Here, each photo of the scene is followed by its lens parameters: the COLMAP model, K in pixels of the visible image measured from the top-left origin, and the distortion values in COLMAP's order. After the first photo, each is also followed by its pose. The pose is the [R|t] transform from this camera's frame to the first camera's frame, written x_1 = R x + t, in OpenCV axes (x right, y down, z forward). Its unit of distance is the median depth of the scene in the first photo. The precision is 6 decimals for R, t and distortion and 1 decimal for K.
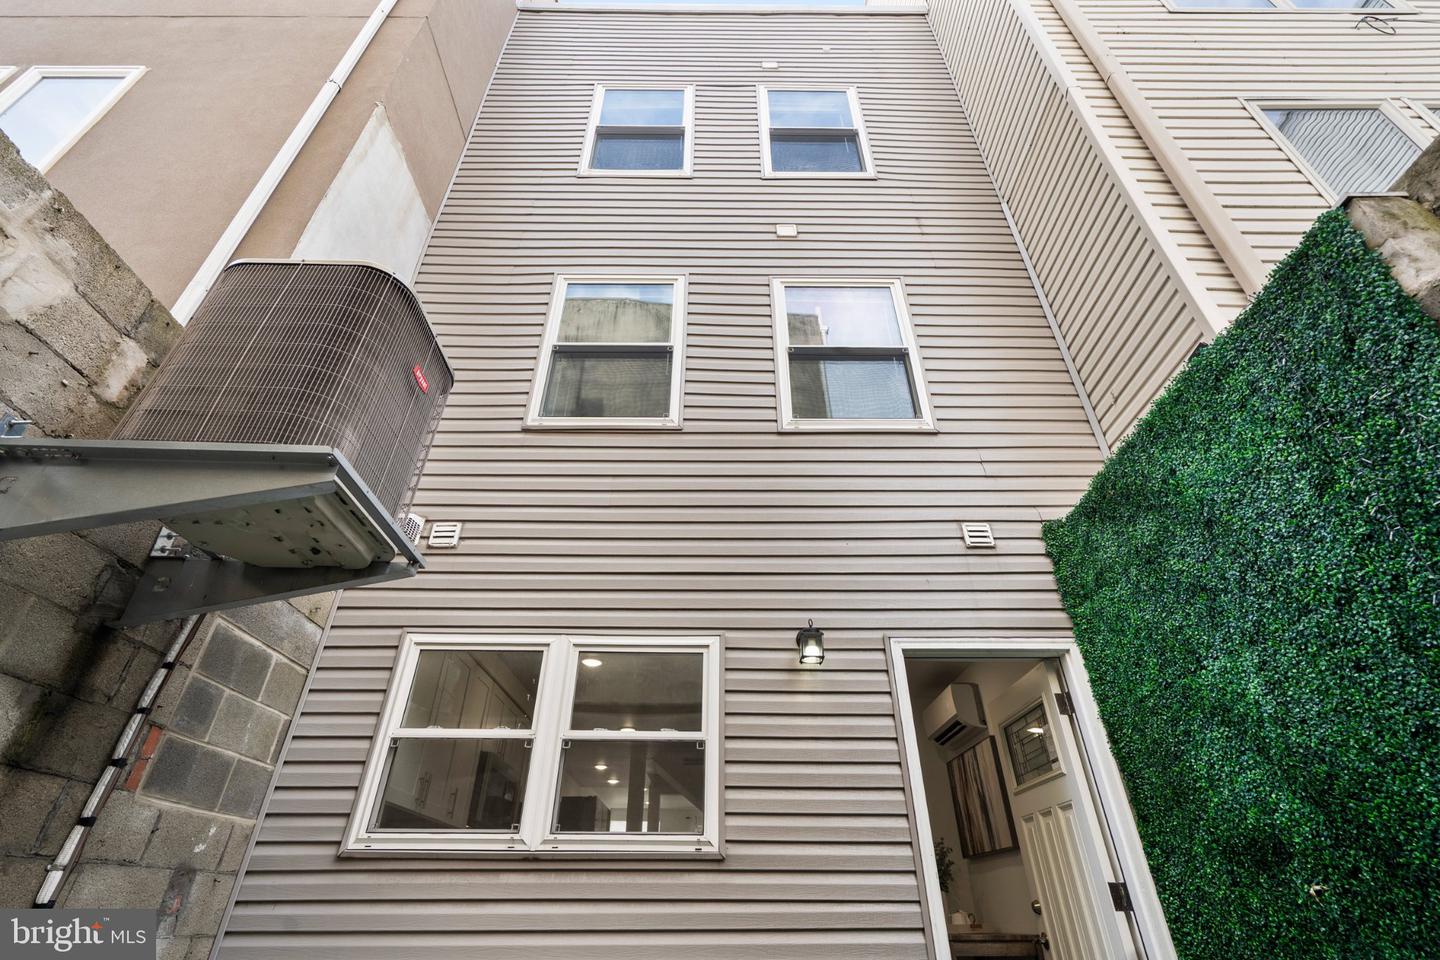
lens RADIAL K [[656.3, 0, 722.4], [0, 656.3, 478.0], [0, 0, 1]] dist [-0.007105, 0.001773]
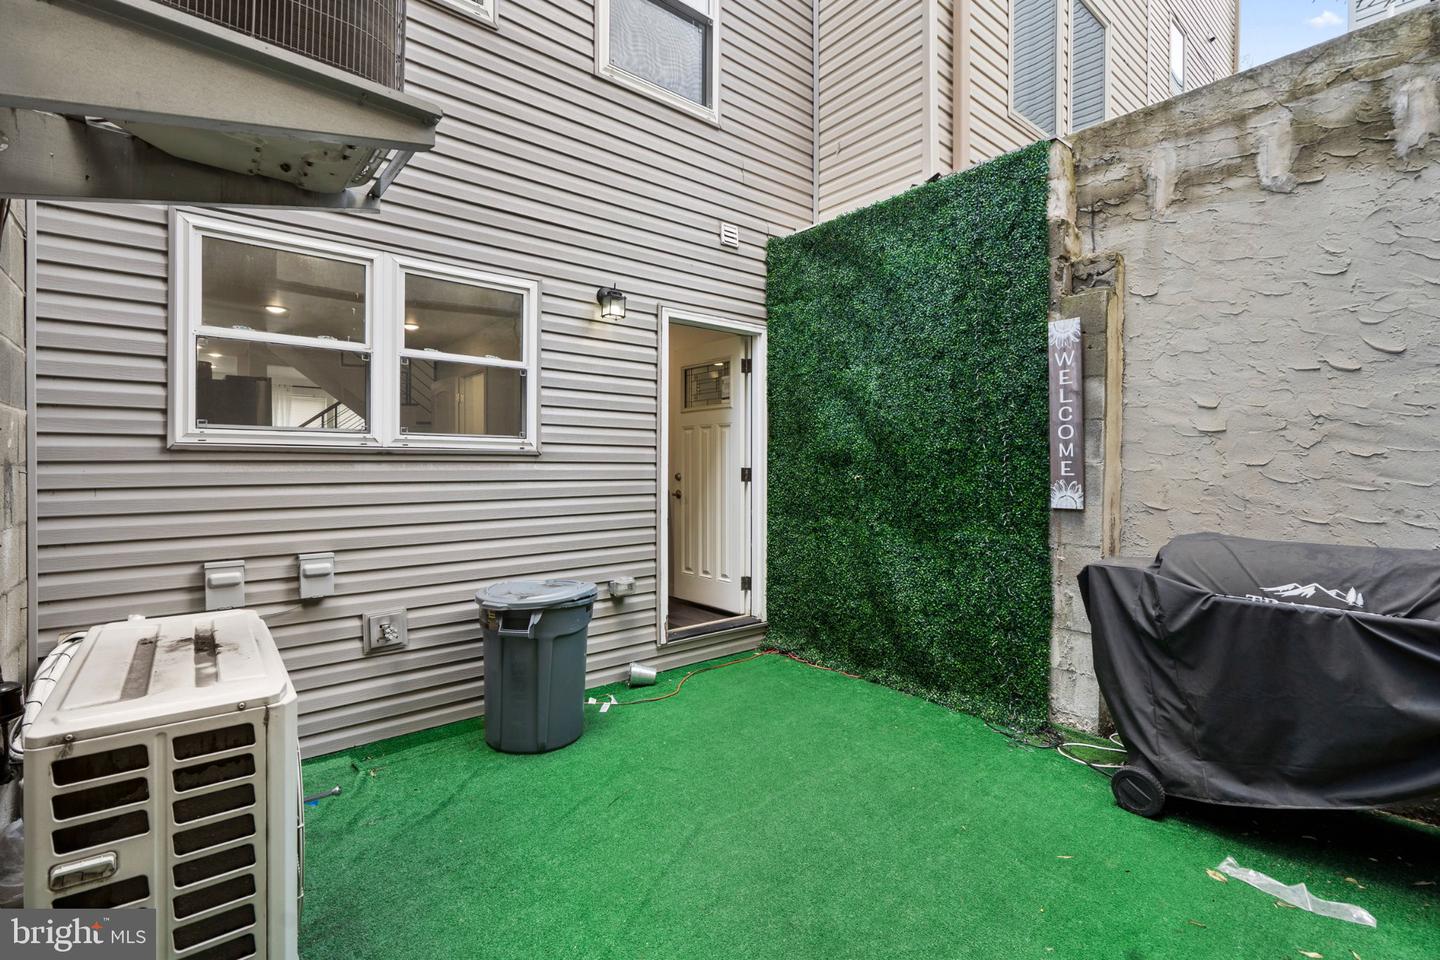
lens RADIAL K [[656.3, 0, 716.6], [0, 656.3, 470.3], [0, 0, 1]] dist [-0.007105, 0.001773]
pose [[0.769254, -0.005491, 0.638920, -0.532378], [-0.358132, 0.824414, 0.438273, -0.102675], [-0.529141, -0.565961, 0.632217, -0.056850]]
